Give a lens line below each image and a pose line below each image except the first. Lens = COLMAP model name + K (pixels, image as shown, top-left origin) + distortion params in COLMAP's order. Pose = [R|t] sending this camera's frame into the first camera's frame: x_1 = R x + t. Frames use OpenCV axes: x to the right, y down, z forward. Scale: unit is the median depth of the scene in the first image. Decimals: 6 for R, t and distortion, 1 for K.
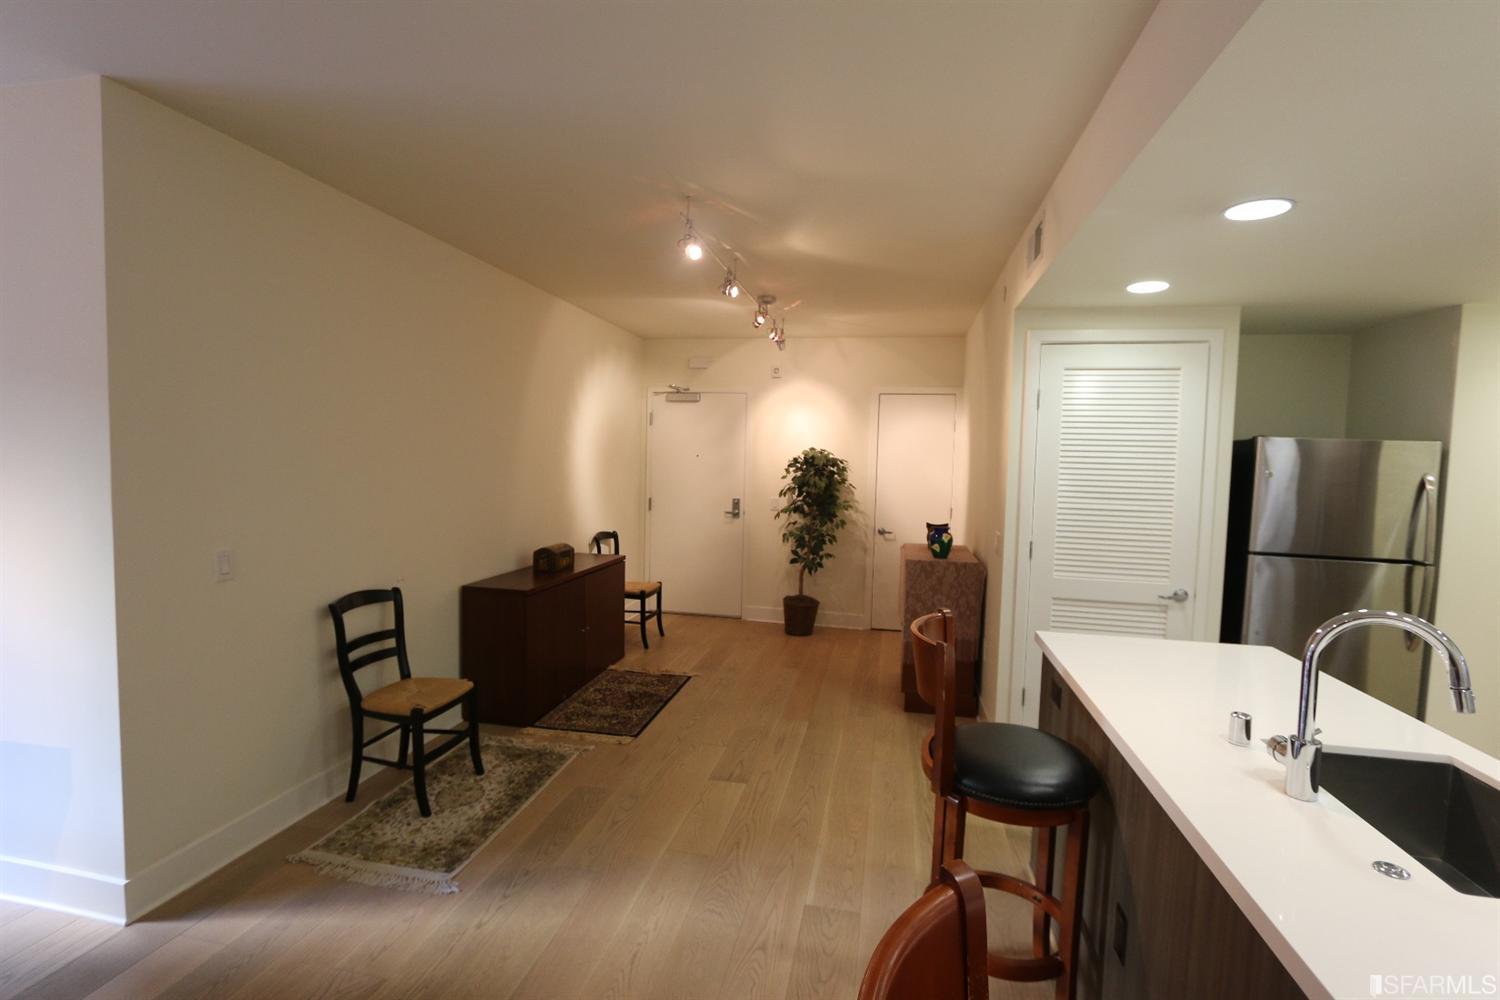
lens RADIAL K [[694.1, 0, 750.0], [0, 694.1, 498.0], [0, 0, 1]] dist [-0.013292, 0.002088]
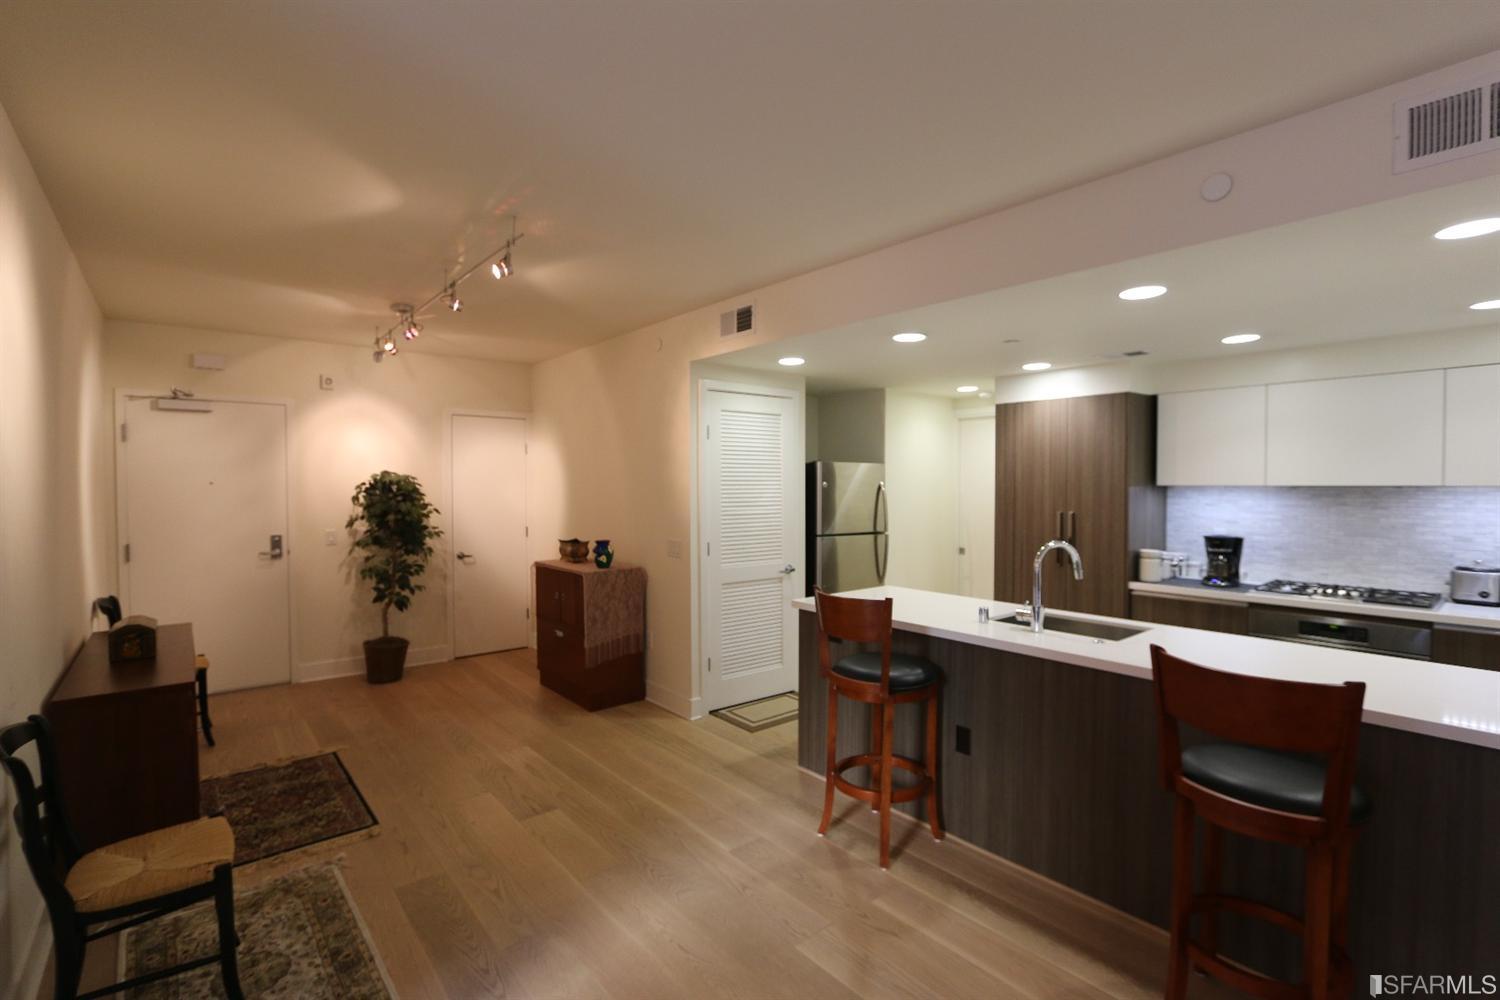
lens RADIAL K [[694.1, 0, 749.1], [0, 694.1, 502.9], [0, 0, 1]] dist [-0.013292, 0.002088]
pose [[0.618511, -0.047653, 0.784330, -0.332862], [0.062372, 0.997987, 0.011449, -0.012536], [-0.783297, 0.041839, 0.620239, 0.080699]]
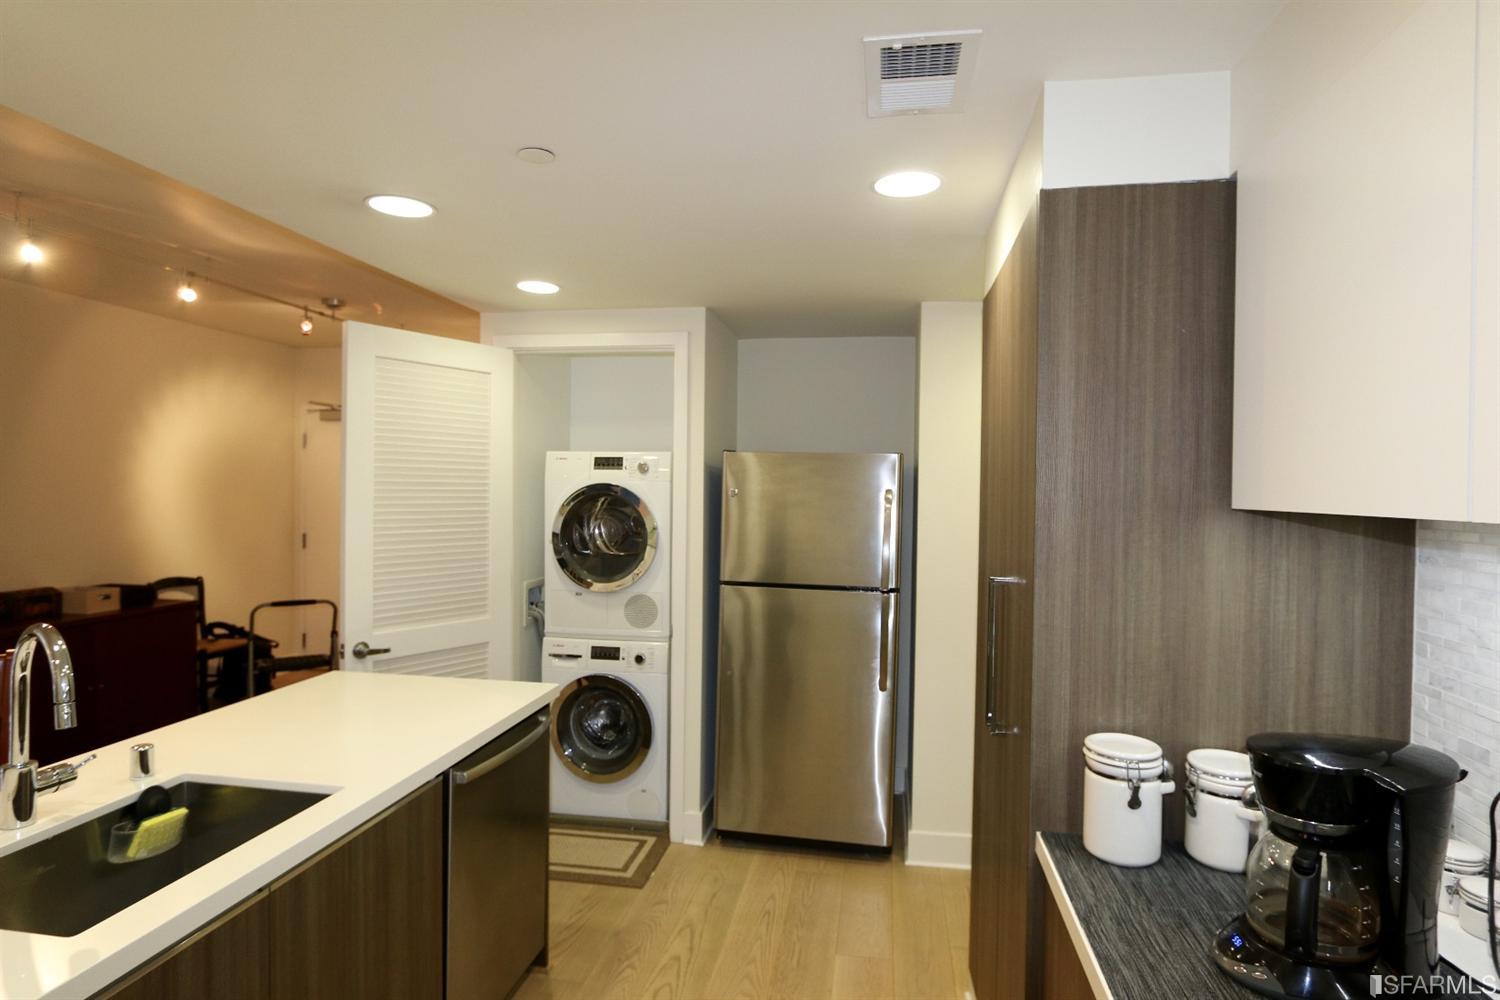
lens RADIAL K [[832.6, 0, 750.6], [0, 832.6, 504.5], [0, 0, 1]] dist [-0.007665, 0.000299]
pose [[0.999127, -0.011242, 0.040229, 0.402300], [0.012796, 0.999173, -0.038599, 0.011928], [-0.039762, 0.039080, 0.998445, -0.041751]]
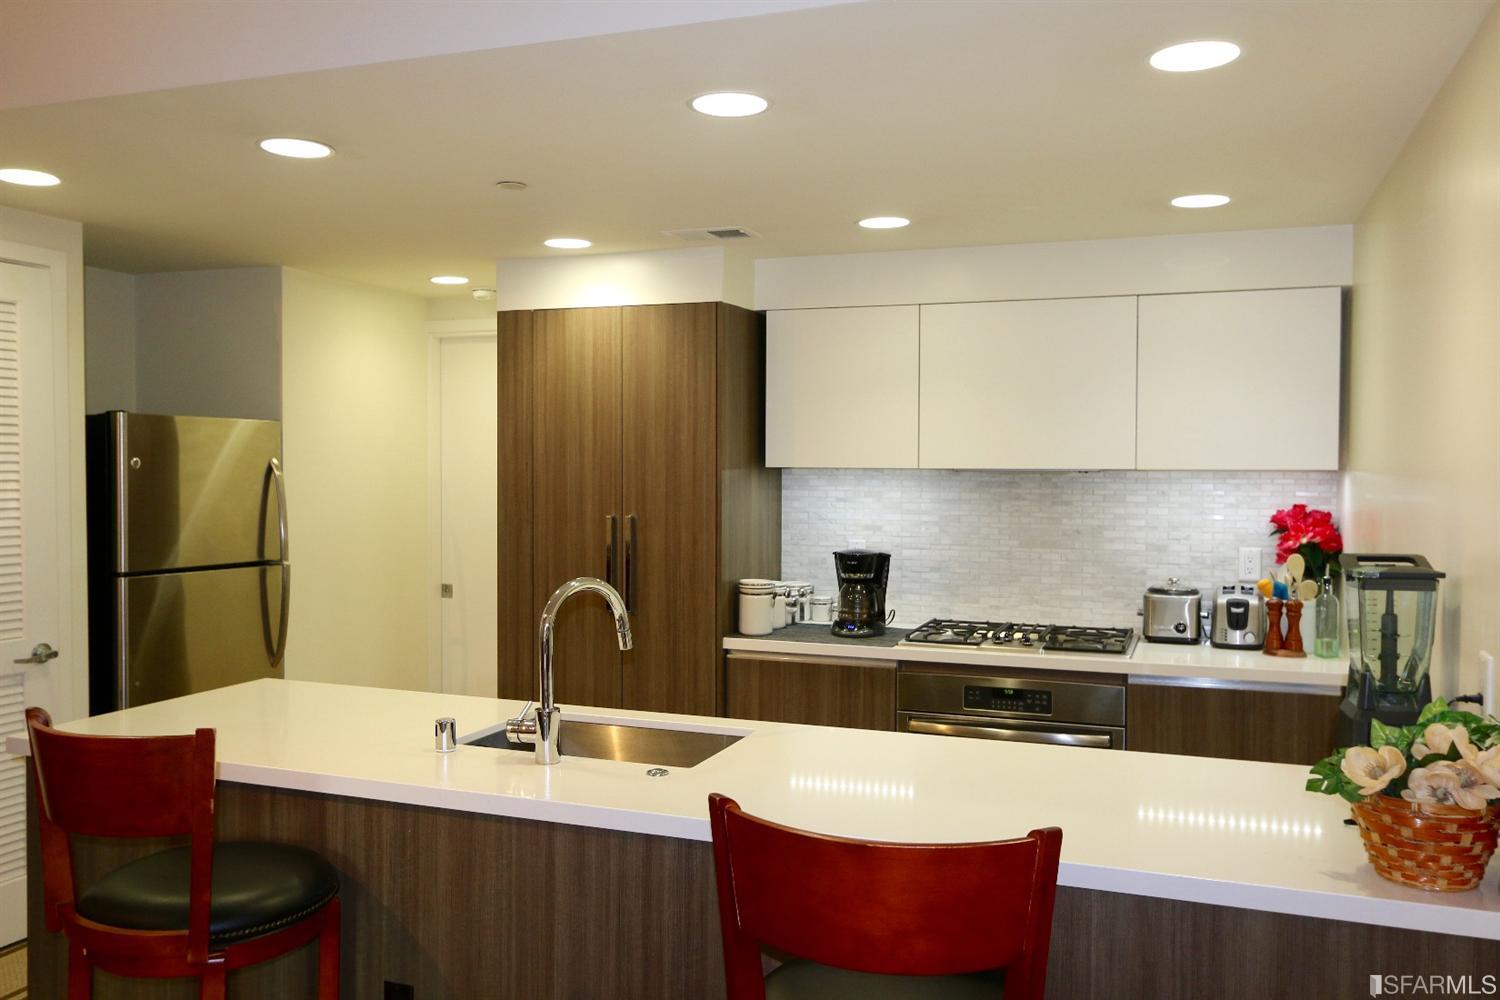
lens RADIAL K [[1206.4, 0, 751.6], [0, 1206.4, 496.1], [0, 0, 1]] dist [-0.016995, 0.003213]
pose [[0.157545, -0.051216, 0.986183, -0.215974], [0.056496, 0.997486, 0.042778, -0.009862], [-0.985894, 0.048976, 0.160042, 0.086683]]
